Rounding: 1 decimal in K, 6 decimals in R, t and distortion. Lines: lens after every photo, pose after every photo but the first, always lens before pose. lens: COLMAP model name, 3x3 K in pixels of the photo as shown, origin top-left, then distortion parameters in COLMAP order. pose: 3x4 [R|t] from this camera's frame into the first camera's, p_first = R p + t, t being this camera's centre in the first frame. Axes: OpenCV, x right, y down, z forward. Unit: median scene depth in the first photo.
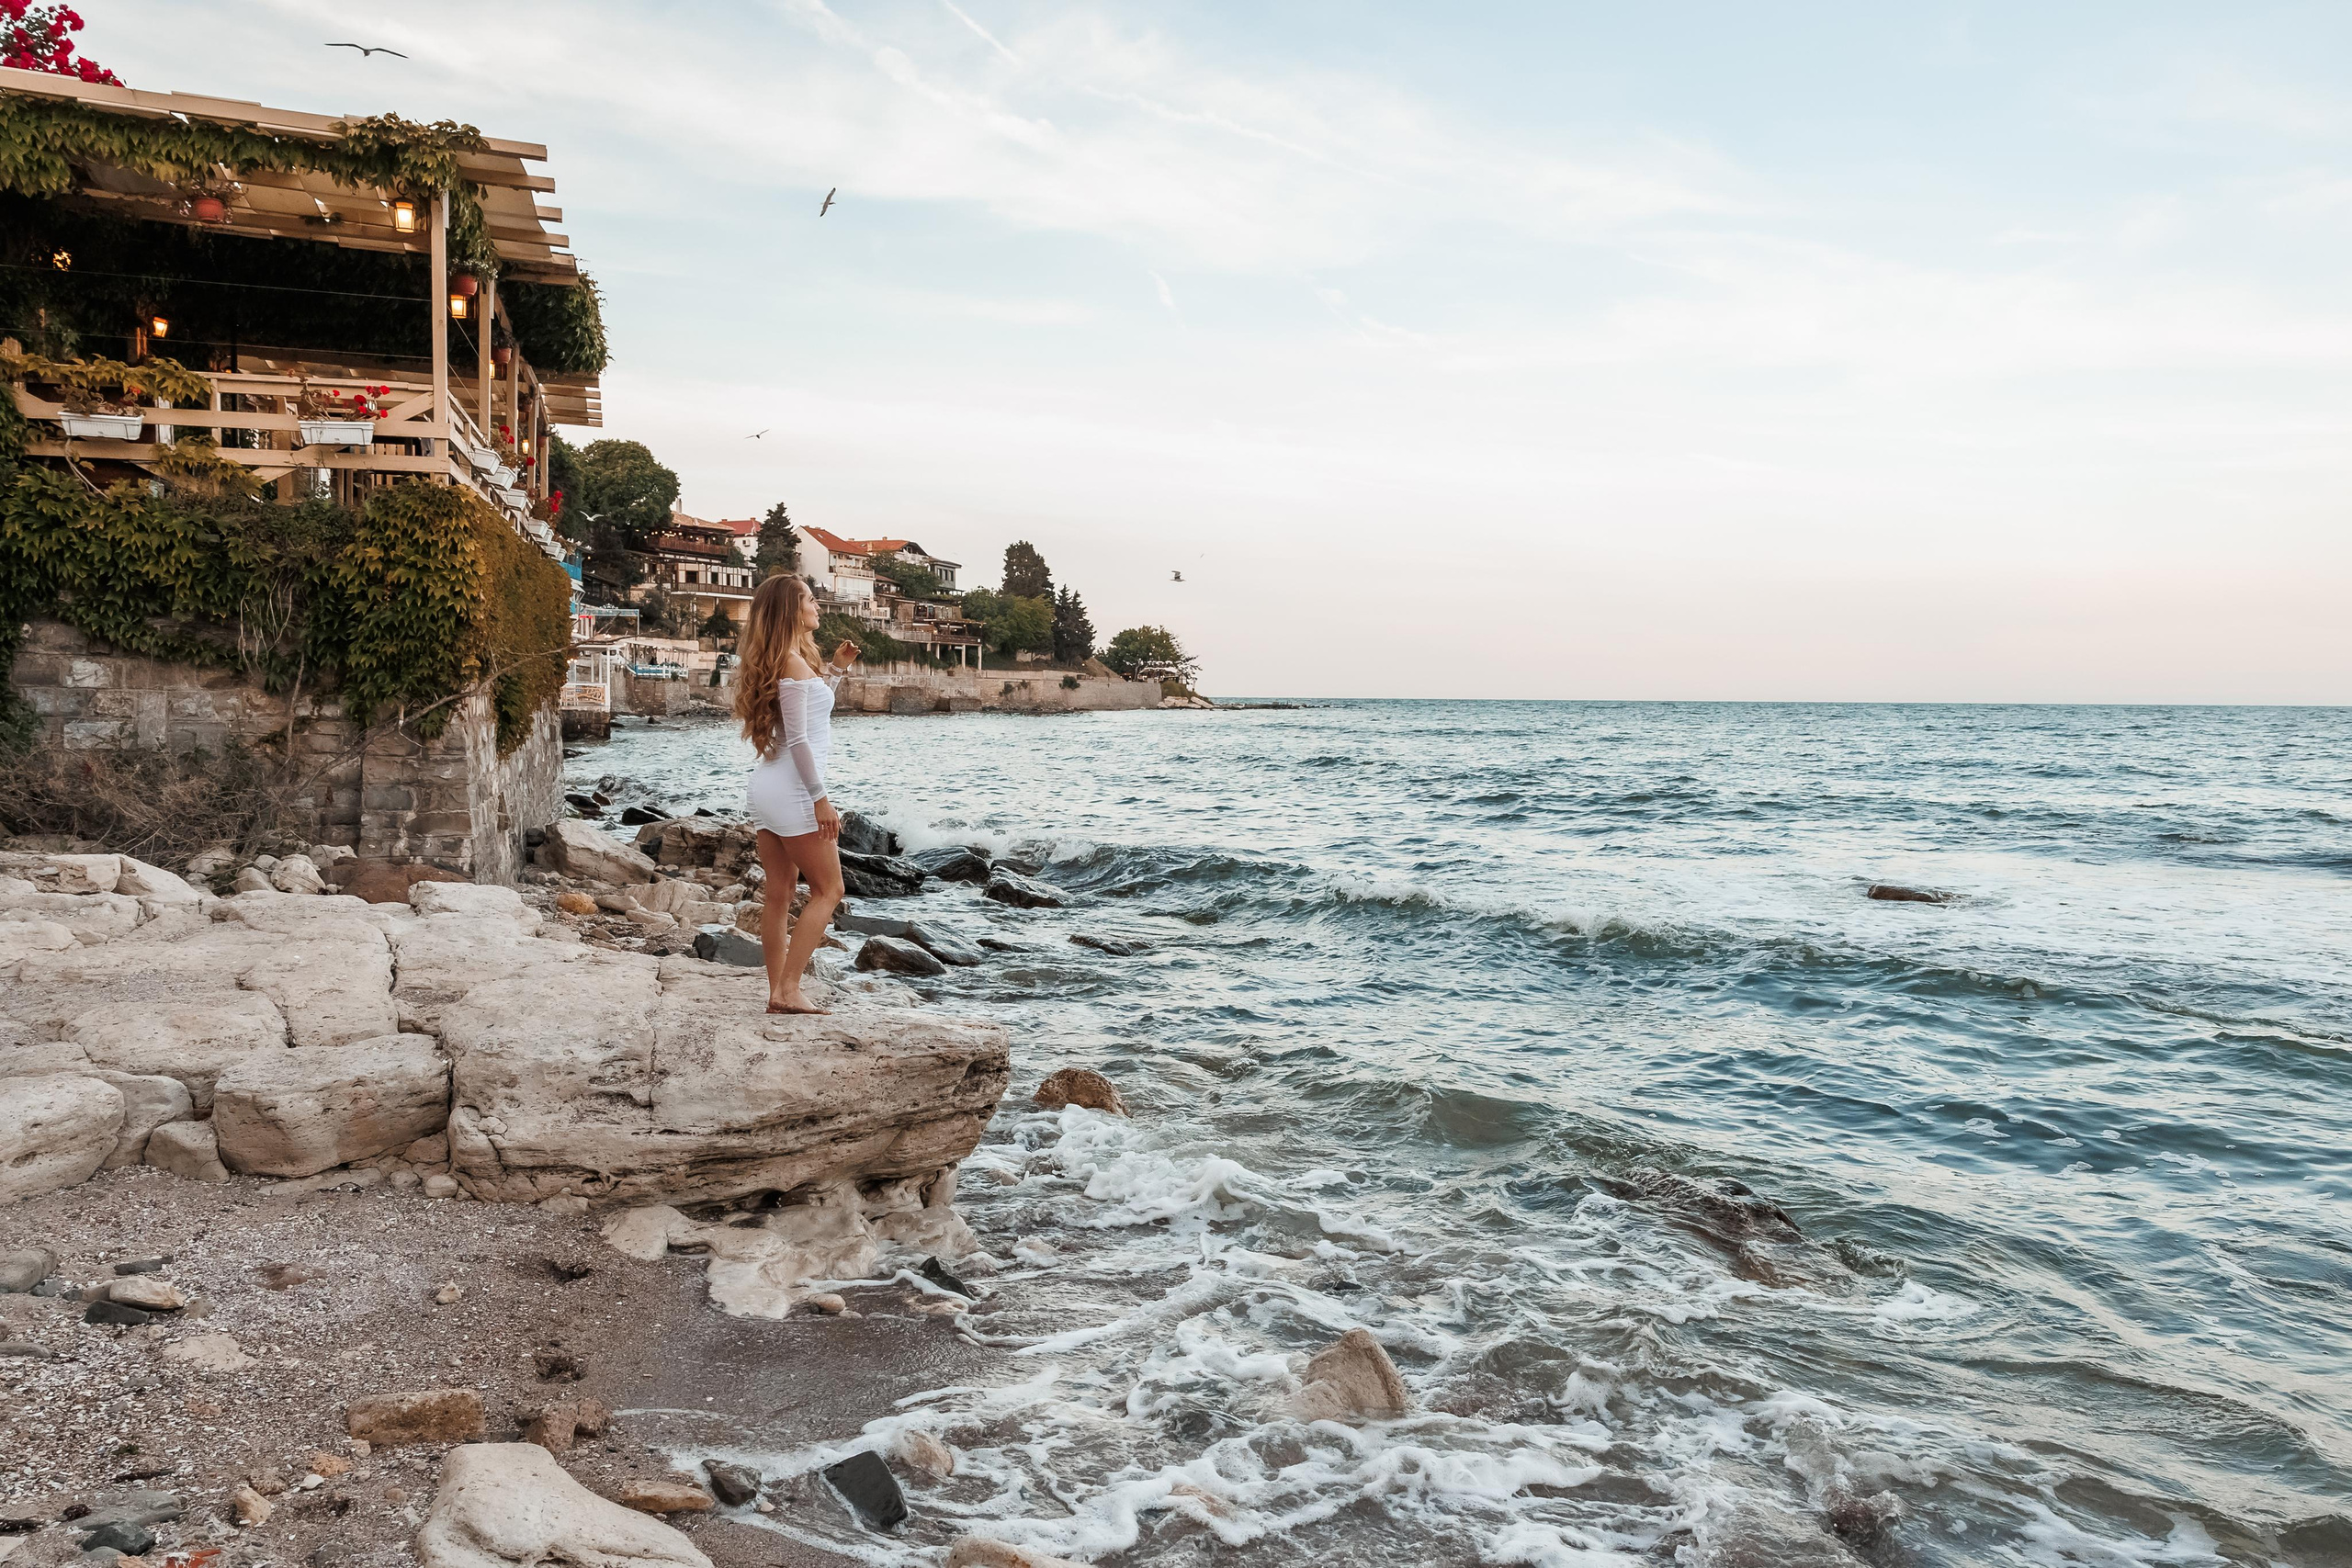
lens RADIAL K [[1671.6, 0, 1164.0], [0, 1671.6, 784.3], [0, 0, 1]] dist [-0.003159, 0.003892]
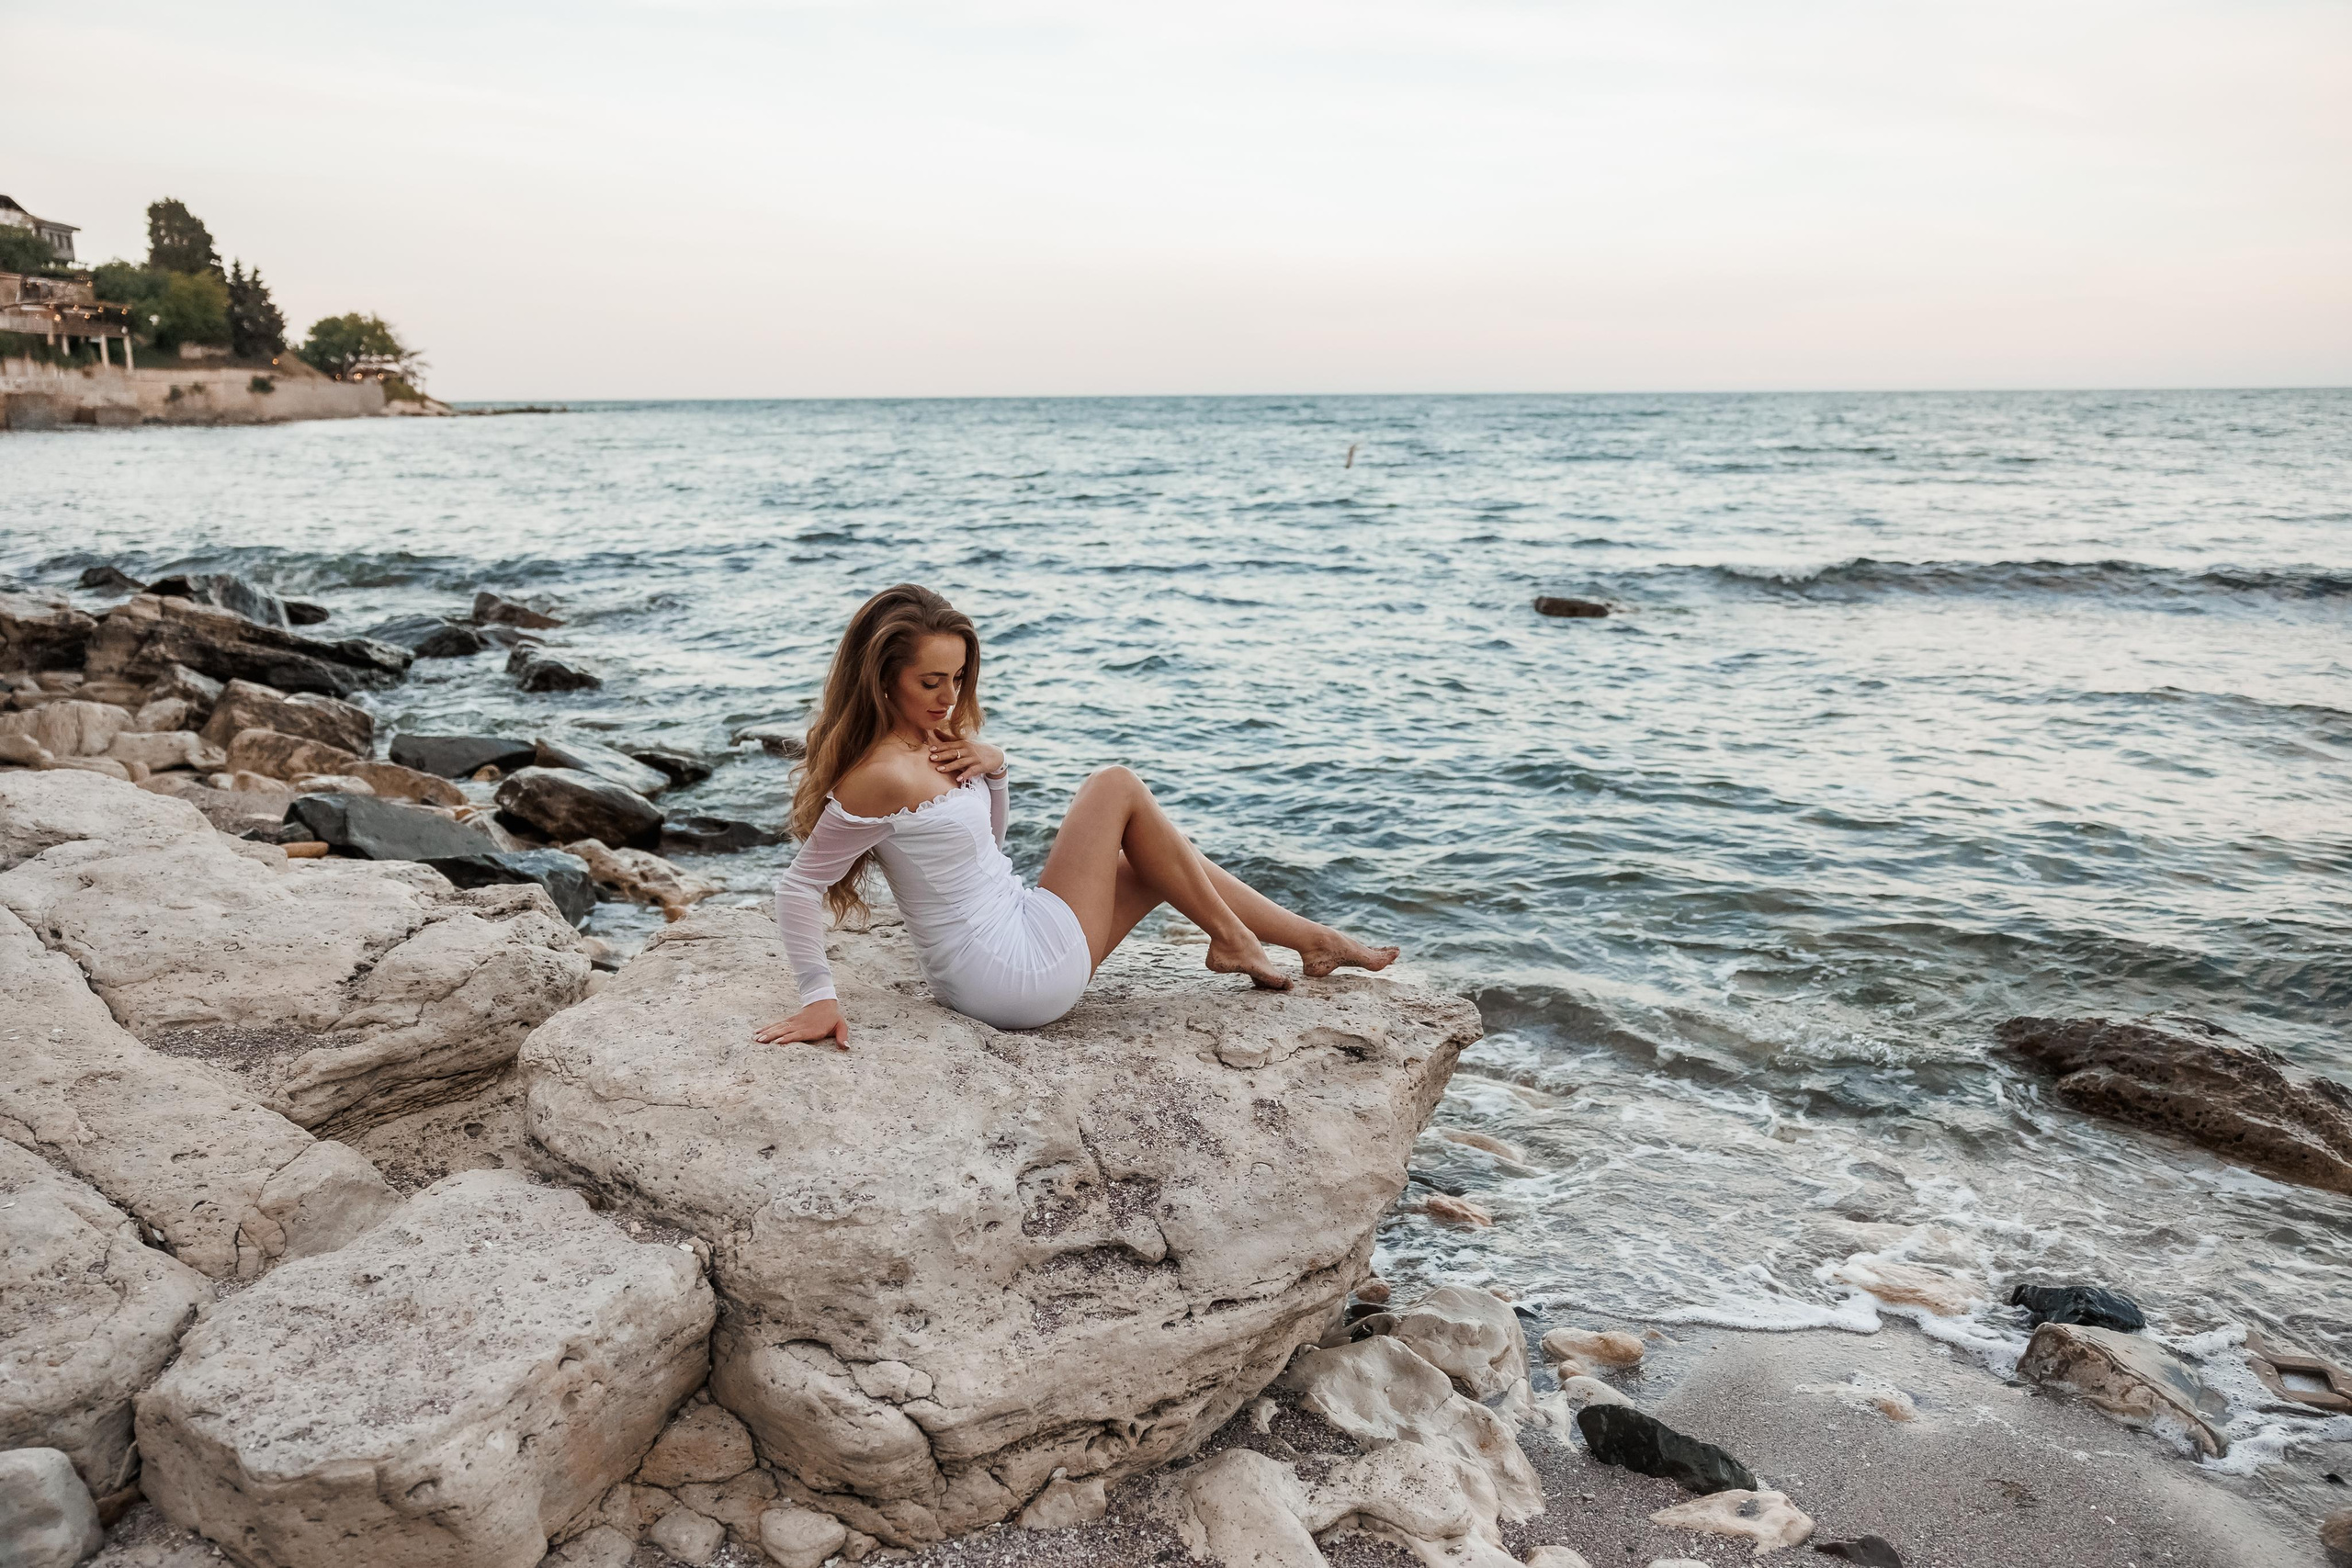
lens RADIAL K [[1830.0, 0, 1176.0], [0, 1830.0, 784.0], [0, 0, 1]] dist [-0.044462, 0.057782]
pose [[0.913187, -0.097773, 0.395638, -0.208137], [0.034236, 0.985768, 0.164589, -0.012423], [-0.406099, -0.136756, 0.903538, 0.225023]]
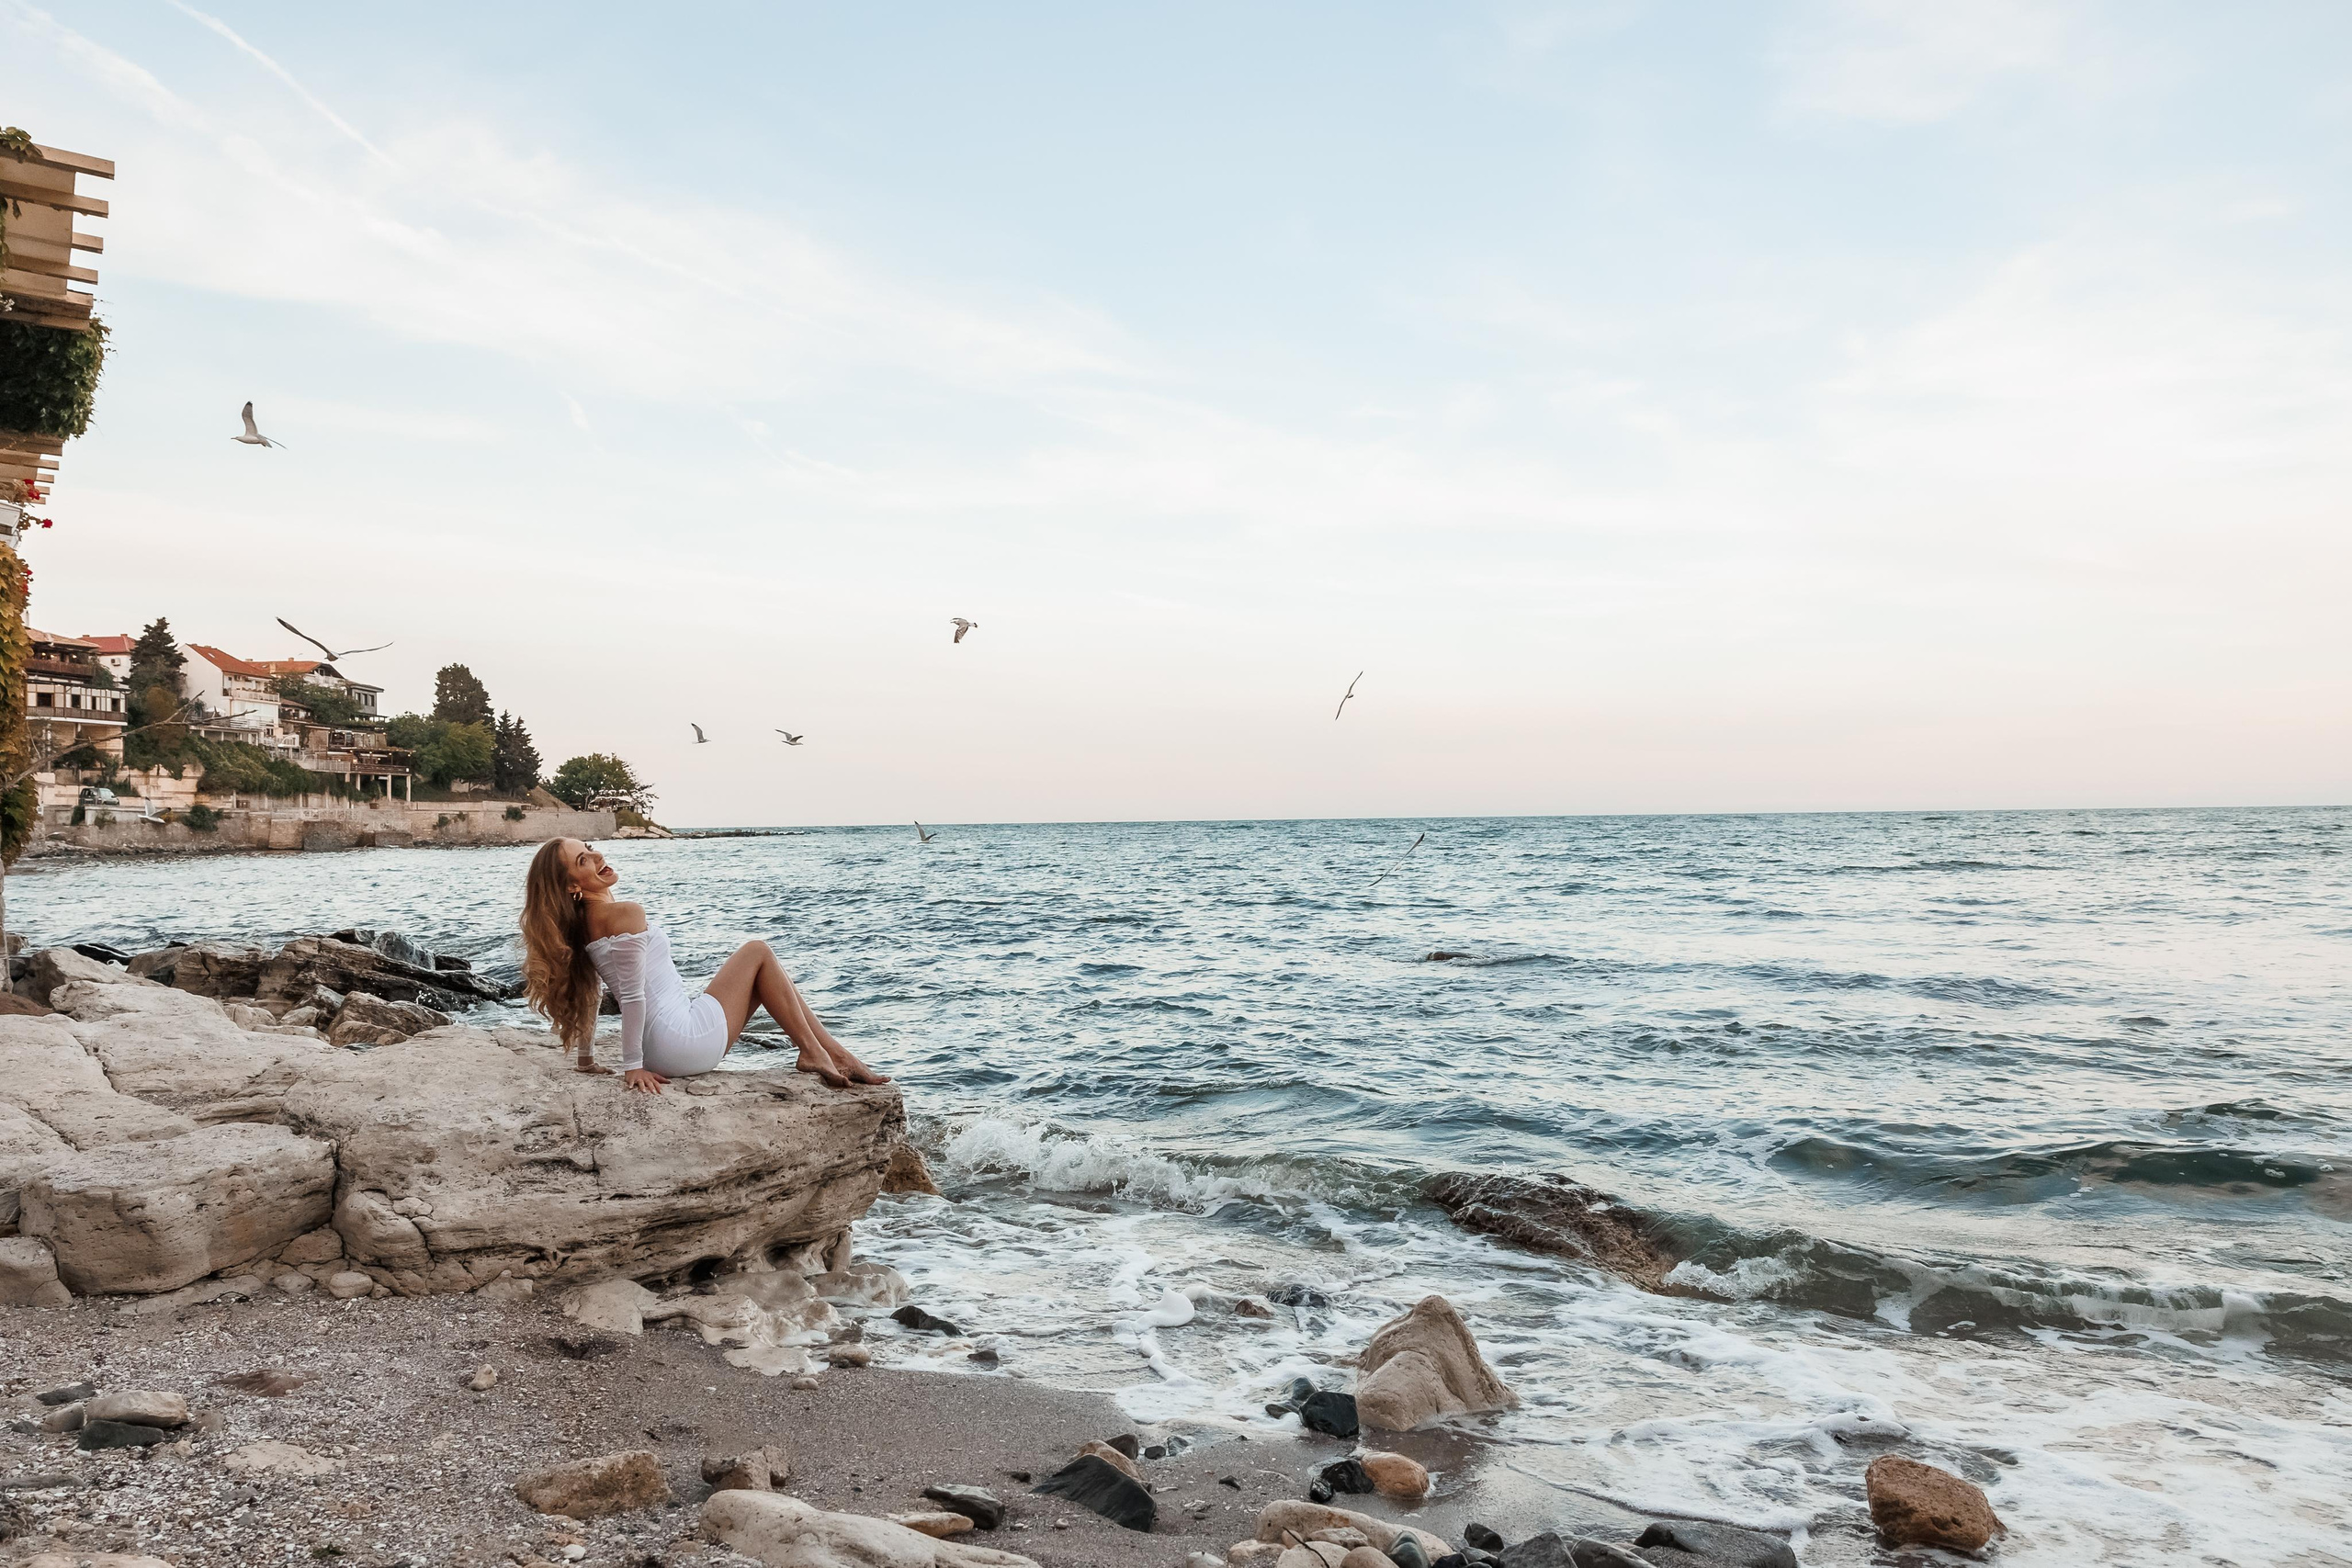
lens RADIAL K [[1653.4, 0, 1169.4], [0, 1653.4, 786.4], [0, 0, 1]] dist [0.017856, -0.009559]
pose [[0.945287, -0.014019, 0.325939, -0.125930], [0.038604, 0.996864, -0.069082, 0.025146], [-0.323948, 0.077885, 0.942864, 0.018750]]
